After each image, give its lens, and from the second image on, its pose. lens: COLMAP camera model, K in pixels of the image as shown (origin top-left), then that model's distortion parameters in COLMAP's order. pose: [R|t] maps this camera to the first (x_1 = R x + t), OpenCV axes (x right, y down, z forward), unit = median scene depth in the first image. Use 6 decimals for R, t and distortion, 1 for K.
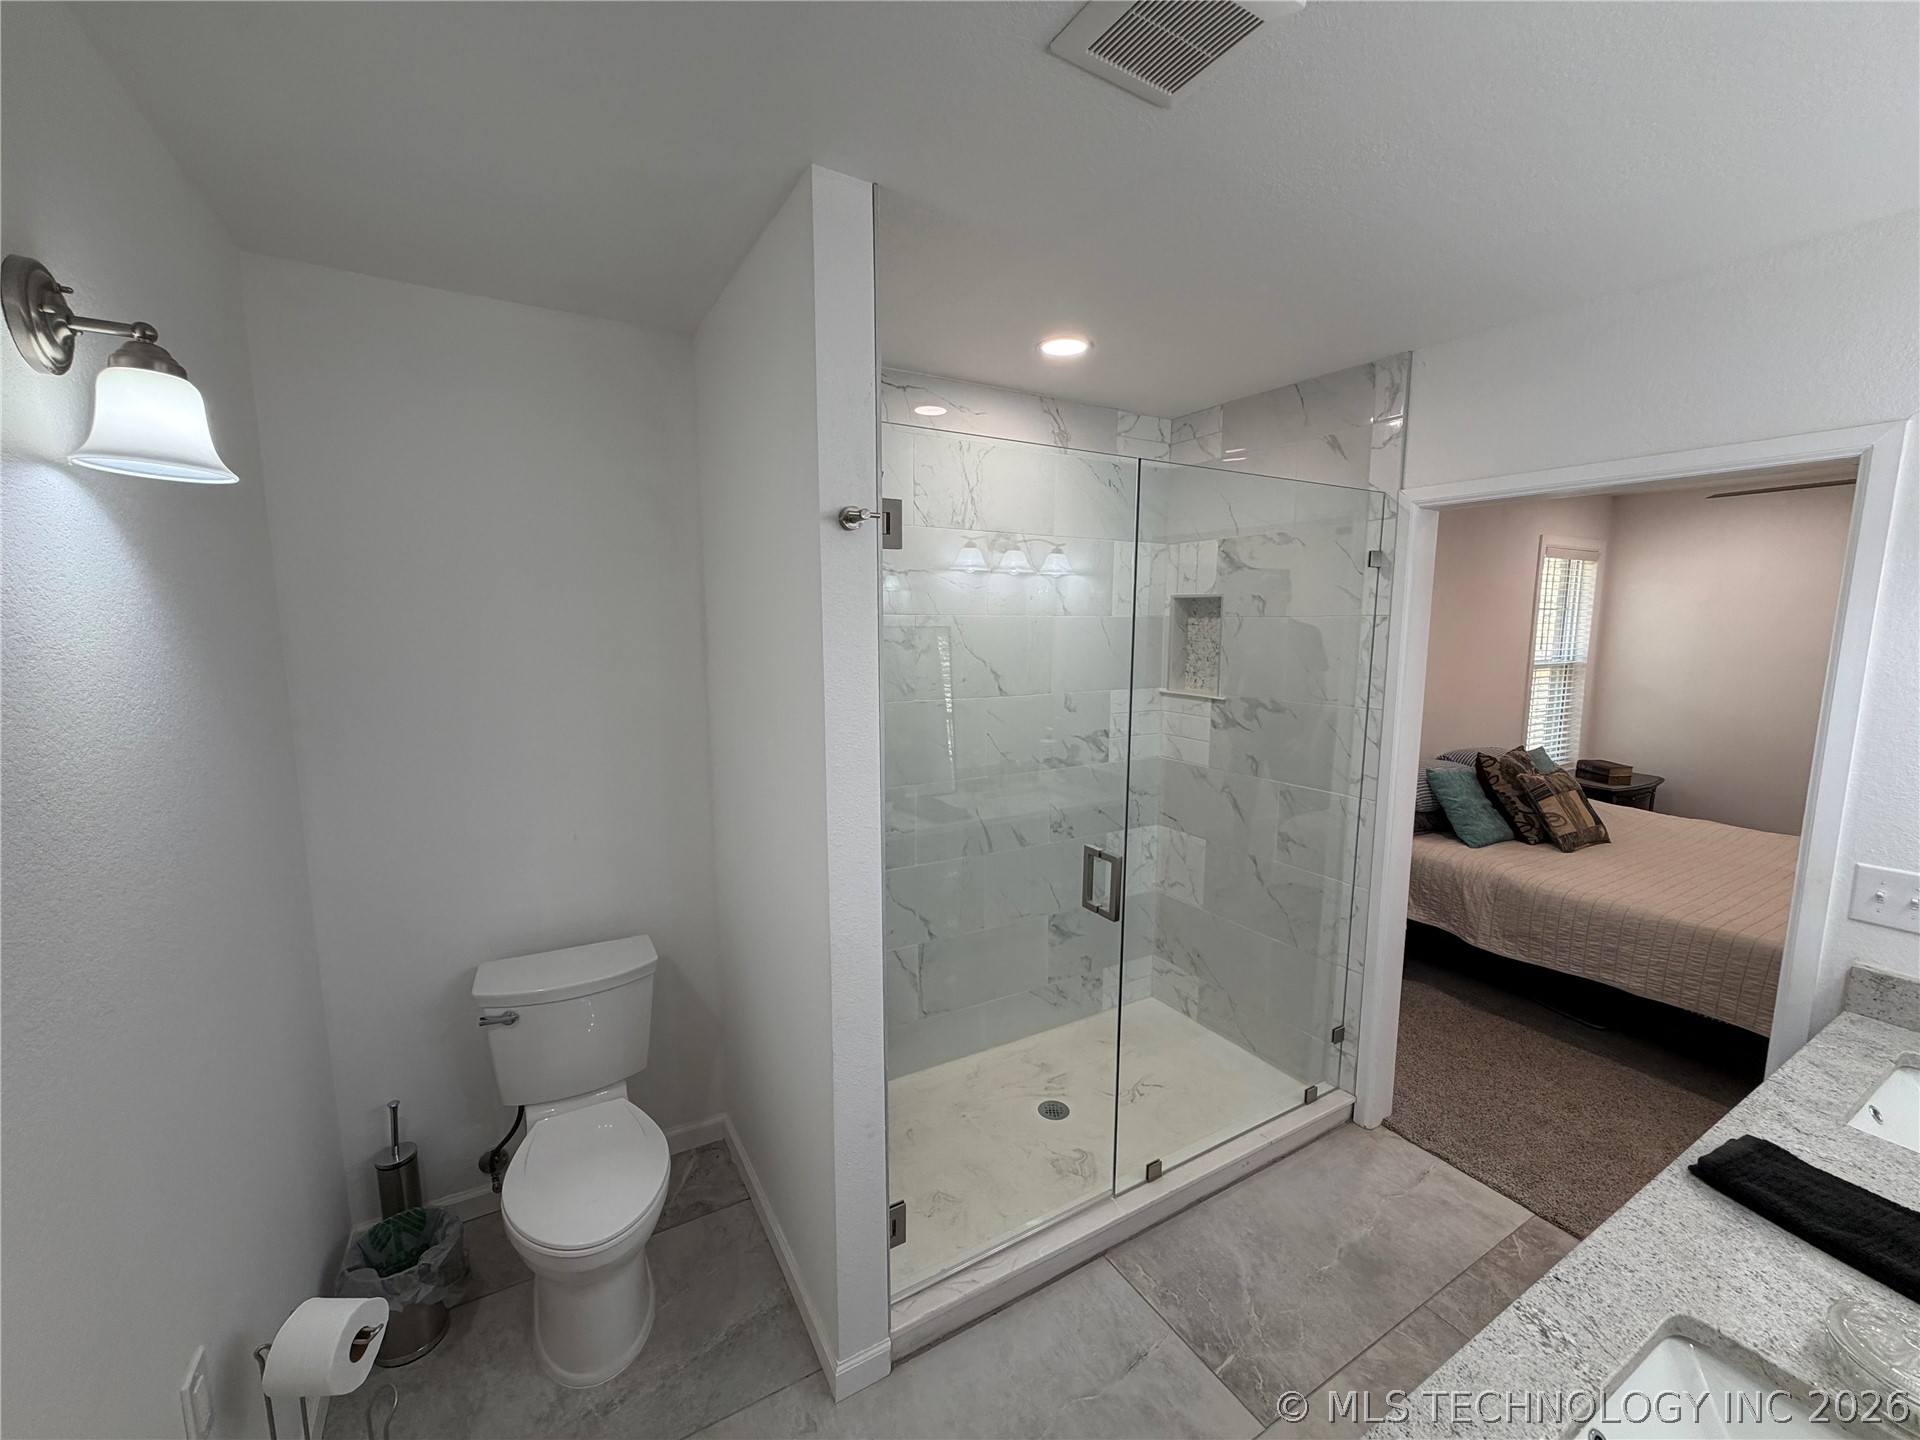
lens RADIAL K [[766.4, 0, 964.3], [0, 766.4, 725.5], [0, 0, 1]] dist [-0.000031, 0.000142]
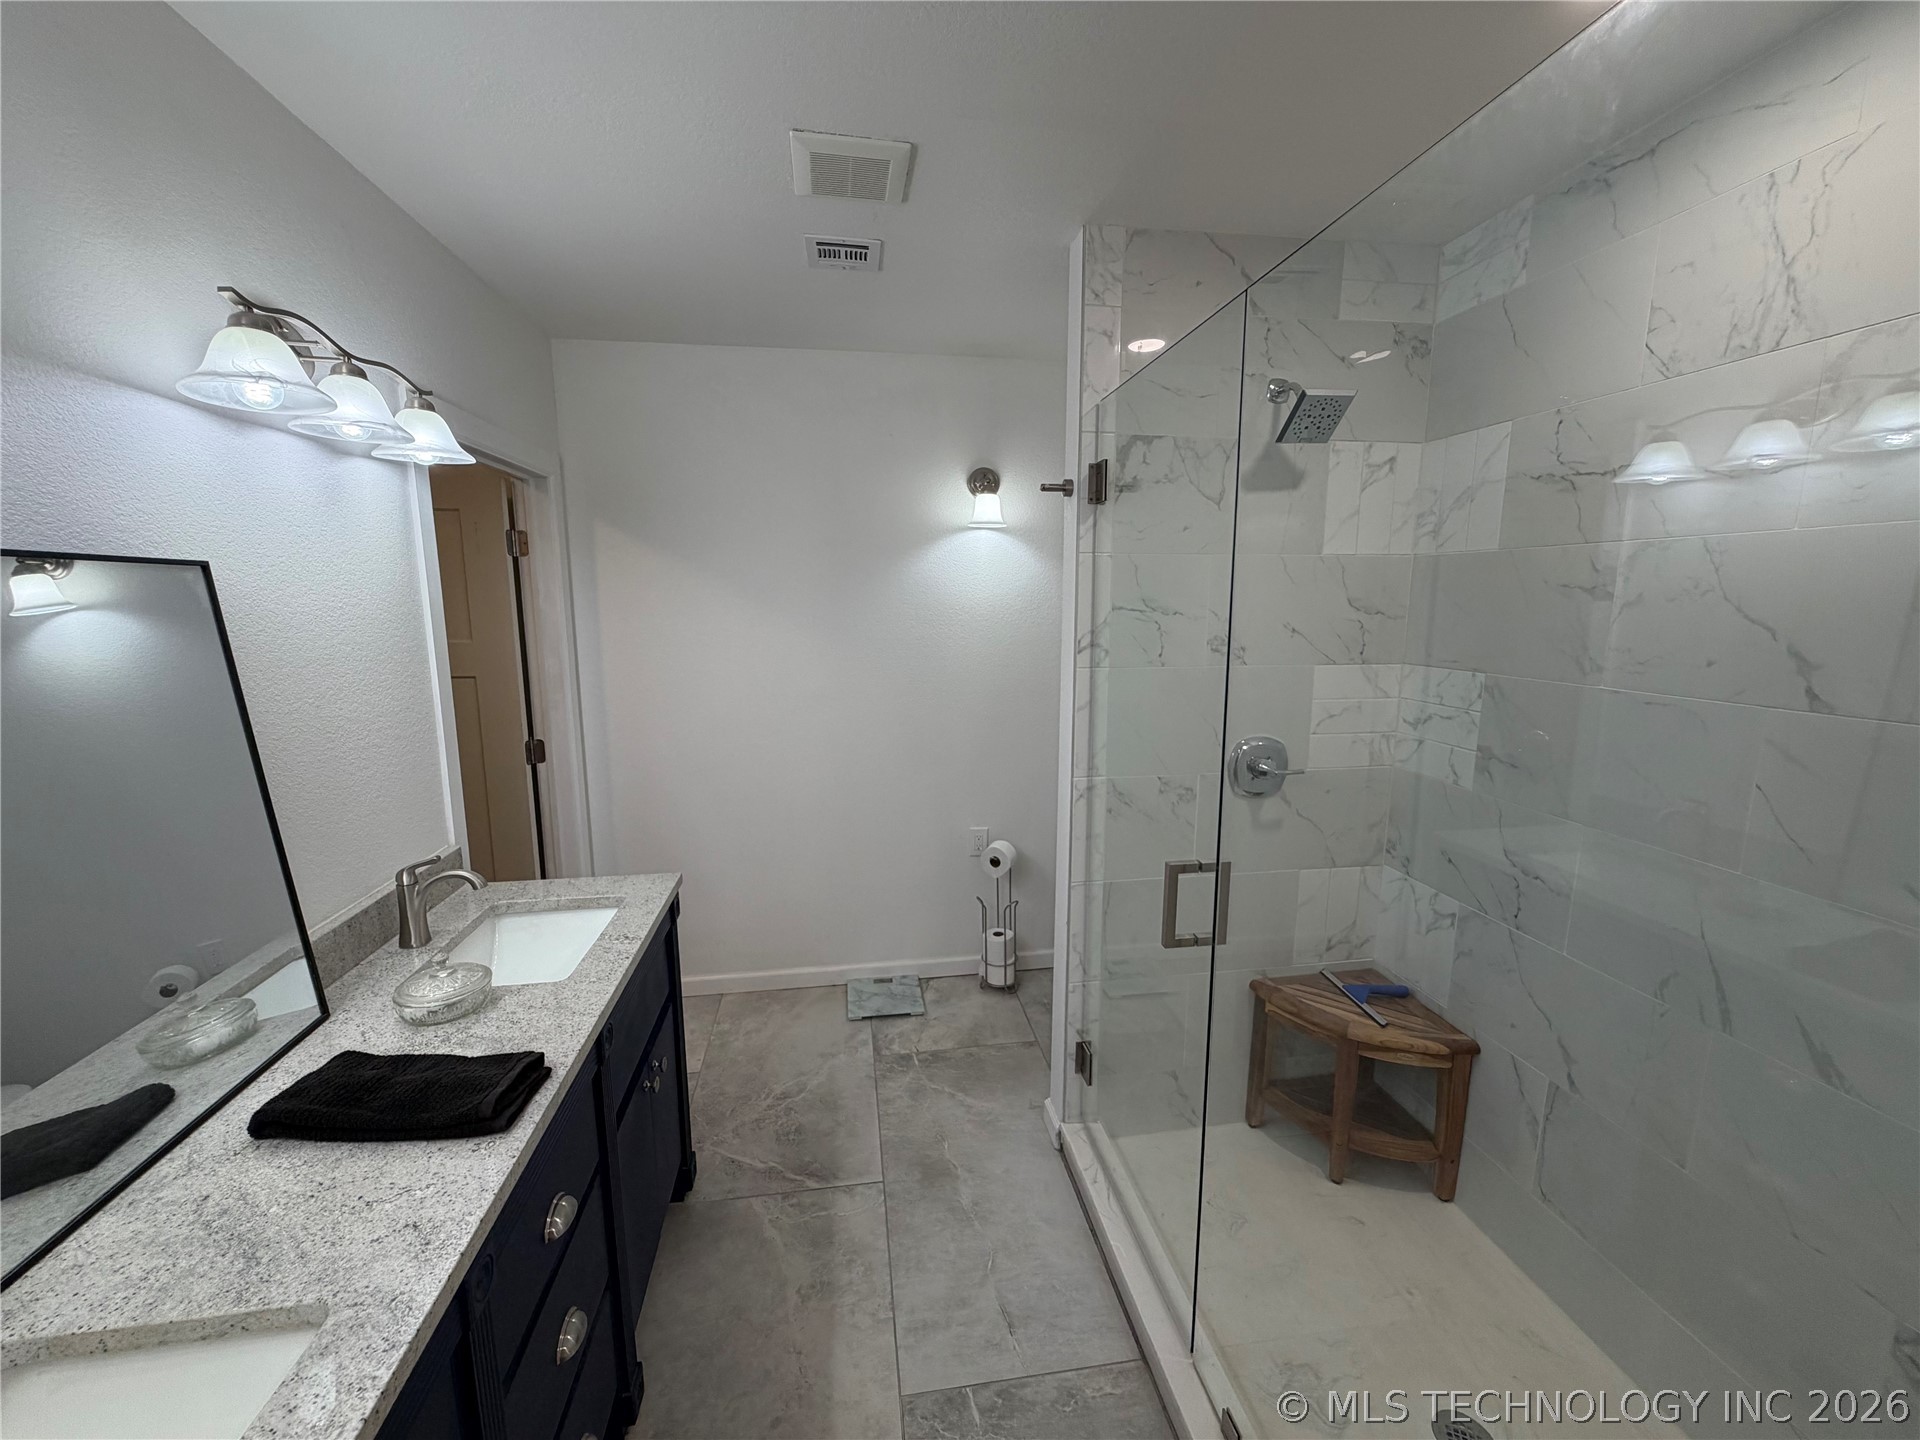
lens RADIAL K [[766.4, 0, 942.6], [0, 766.4, 730.1], [0, 0, 1]] dist [-0.000031, 0.000142]
pose [[-0.388218, 0.152461, -0.908869, 0.721296], [-0.132311, 0.966782, 0.218691, -0.065469], [0.912020, 0.205154, -0.355150, 0.786368]]
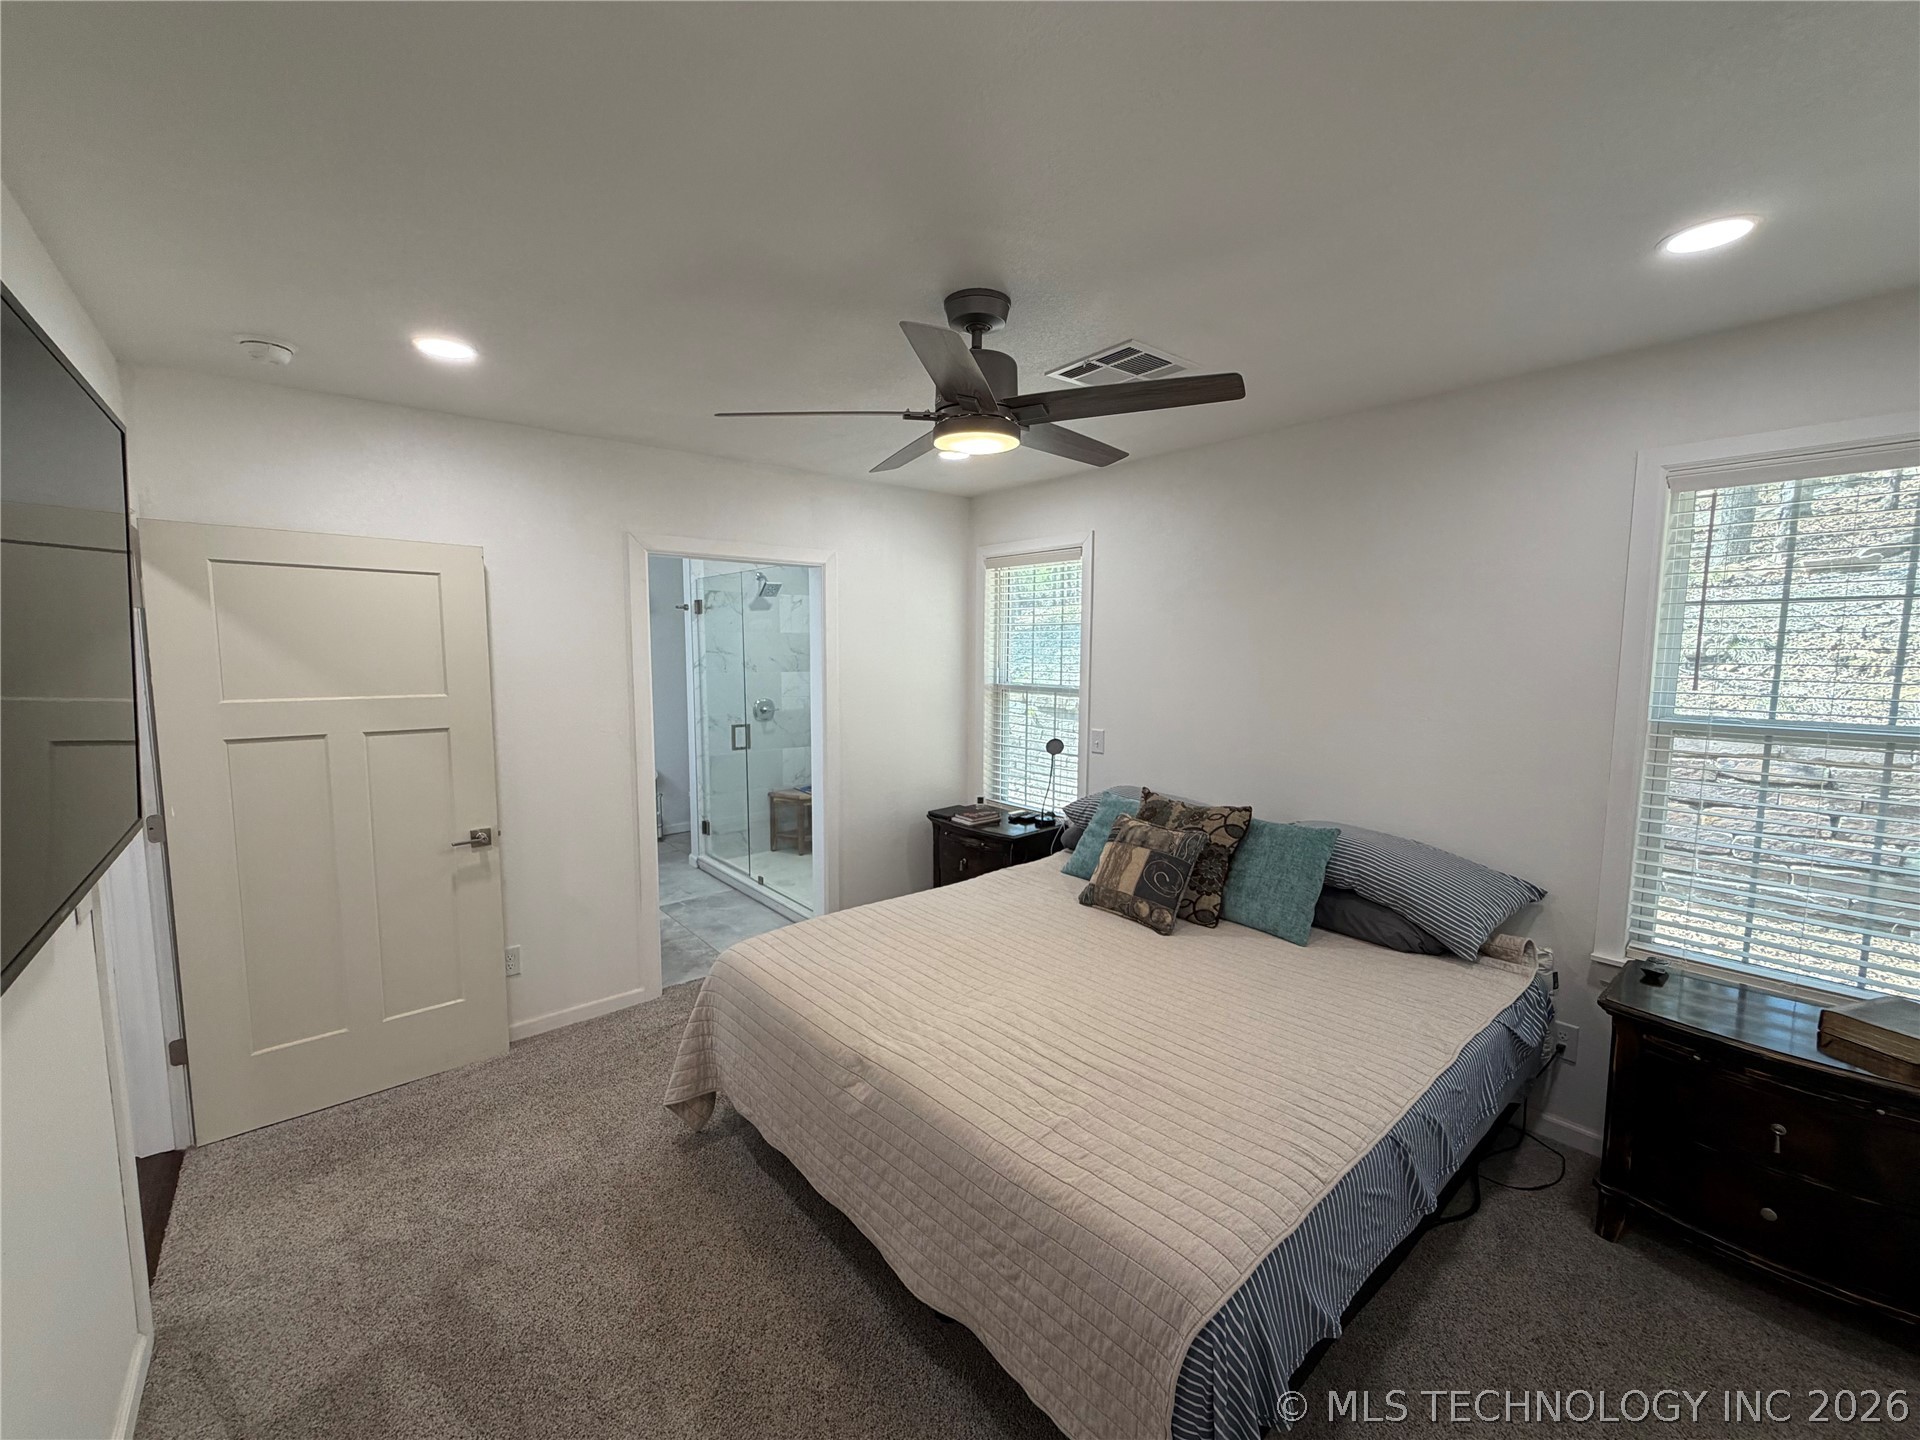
lens RADIAL K [[766.4, 0, 960.0], [0, 766.4, 719.0], [0, 0, 1]] dist [-0.000031, 0.000142]
pose [[0.179927, 0.092971, -0.979277, 2.197167], [-0.147632, 0.986800, 0.066561, -0.099804], [0.972538, 0.132597, 0.191278, 0.949831]]
